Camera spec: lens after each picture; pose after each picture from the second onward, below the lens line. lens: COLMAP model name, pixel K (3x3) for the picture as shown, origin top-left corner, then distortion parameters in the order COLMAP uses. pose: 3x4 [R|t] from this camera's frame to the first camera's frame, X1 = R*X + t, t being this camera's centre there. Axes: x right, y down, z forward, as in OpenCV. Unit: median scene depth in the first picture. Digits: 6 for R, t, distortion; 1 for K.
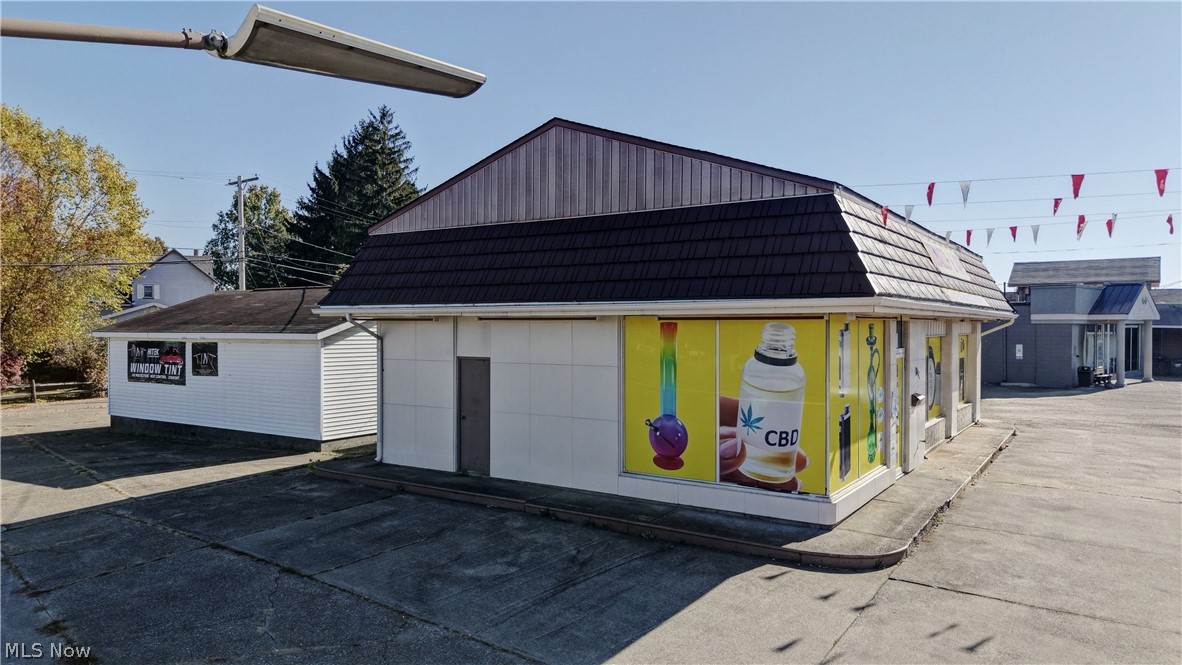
lens RADIAL K [[792.9, 0, 591.0], [0, 792.9, 332.5], [0, 0, 1]] dist [0.026274, -0.004278]
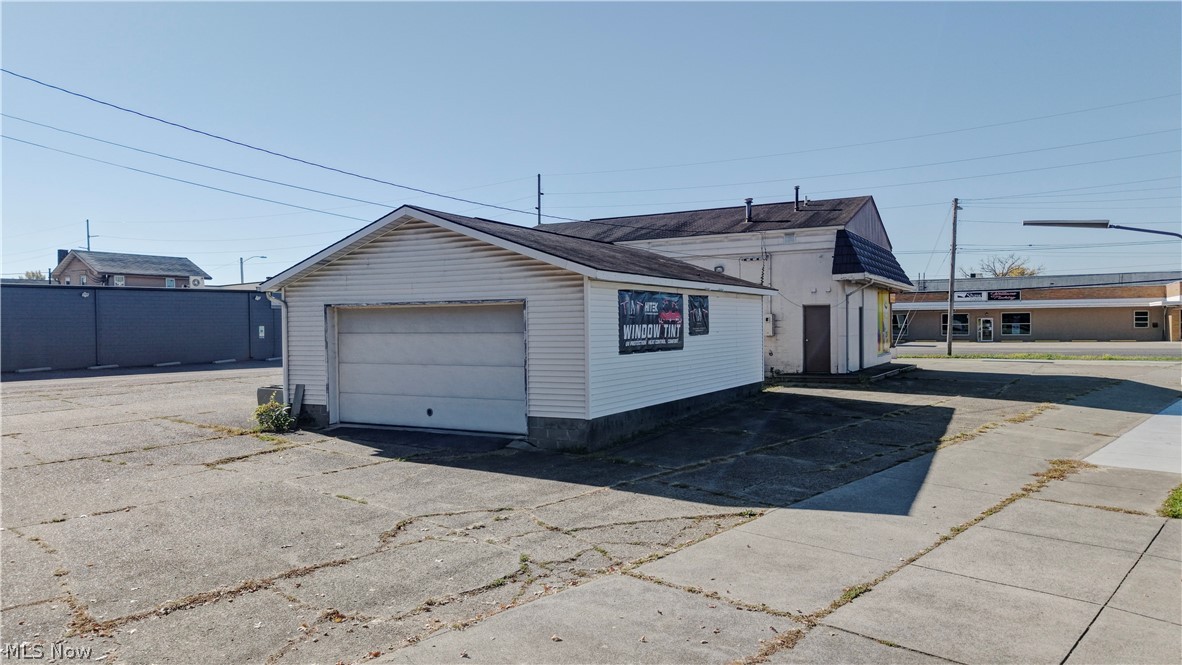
lens RADIAL K [[792.9, 0, 591.0], [0, 792.9, 332.5], [0, 0, 1]] dist [0.026274, -0.004278]
pose [[-0.091796, -0.007276, 0.995751, -1.344841], [0.016246, 0.999829, 0.008804, 0.043499], [-0.995645, 0.016985, -0.091663, 1.226262]]
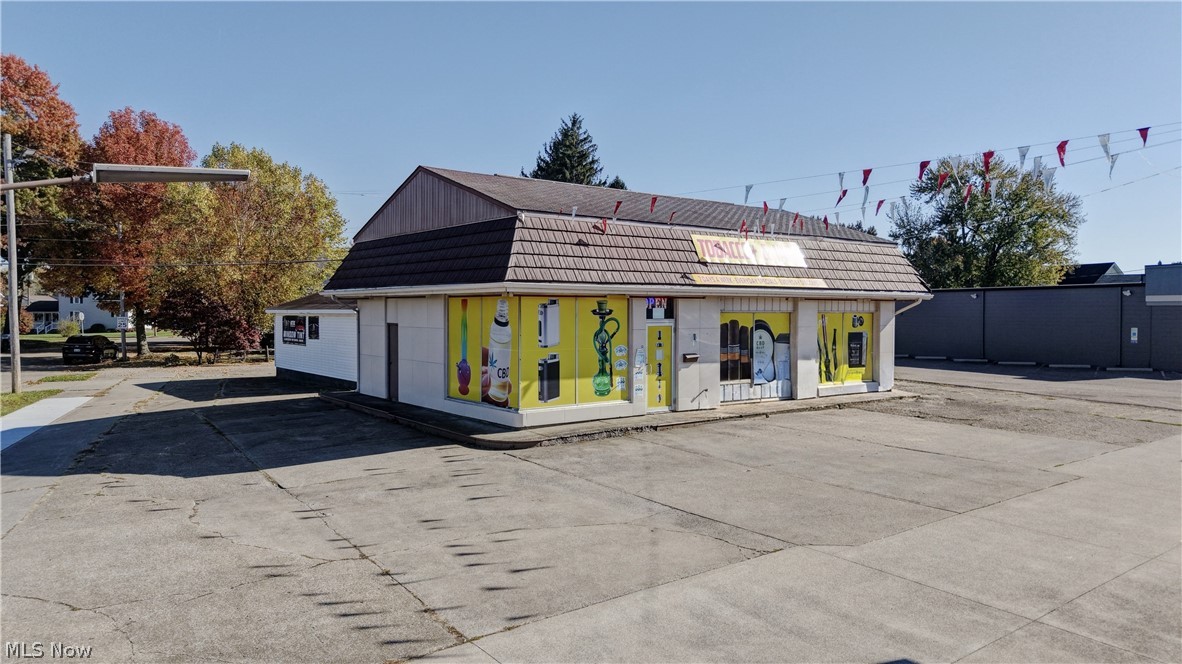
lens RADIAL K [[790.2, 0, 591.0], [0, 790.2, 332.0], [0, 0, 1]] dist [0.075681, -0.001092]
pose [[0.945324, 0.010813, -0.325953, 0.485189], [-0.005334, 0.999829, 0.017700, 0.012844], [0.326089, -0.014993, 0.945220, -0.219585]]
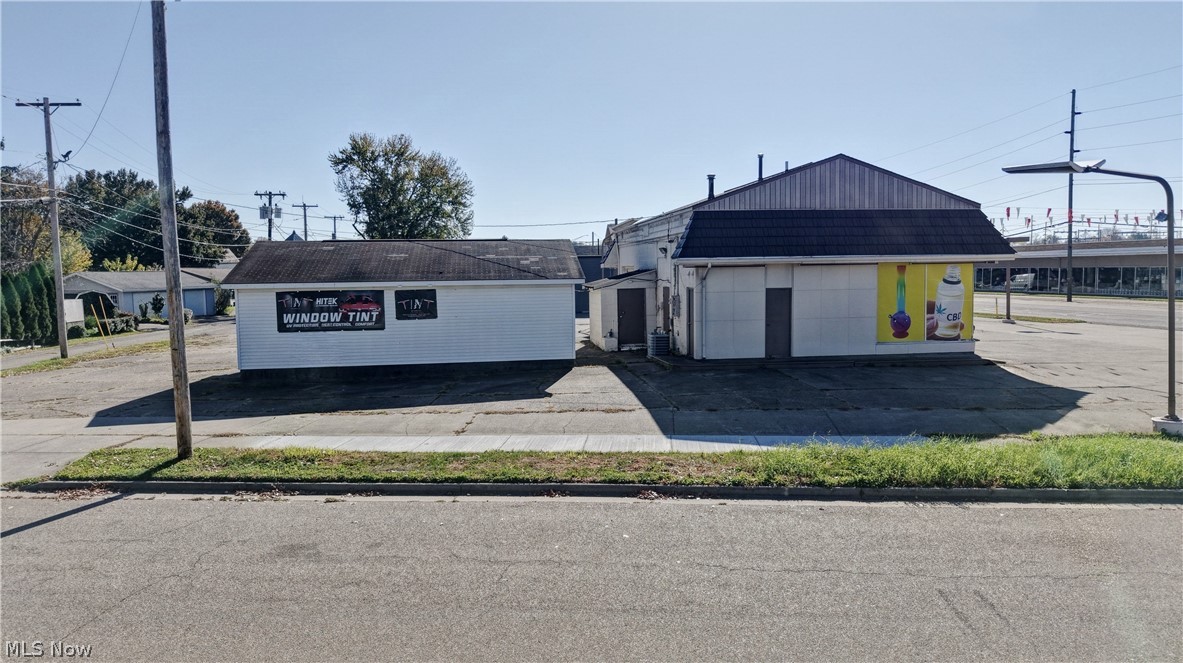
lens RADIAL K [[821.5, 0, 591.5], [0, 821.5, 331.5], [0, 0, 1]] dist [-0.004890, -0.002431]
pose [[0.745576, -0.060665, 0.663654, -1.099720], [0.020469, 0.997463, 0.068183, -0.002381], [-0.666106, -0.037252, 0.744926, -0.023017]]
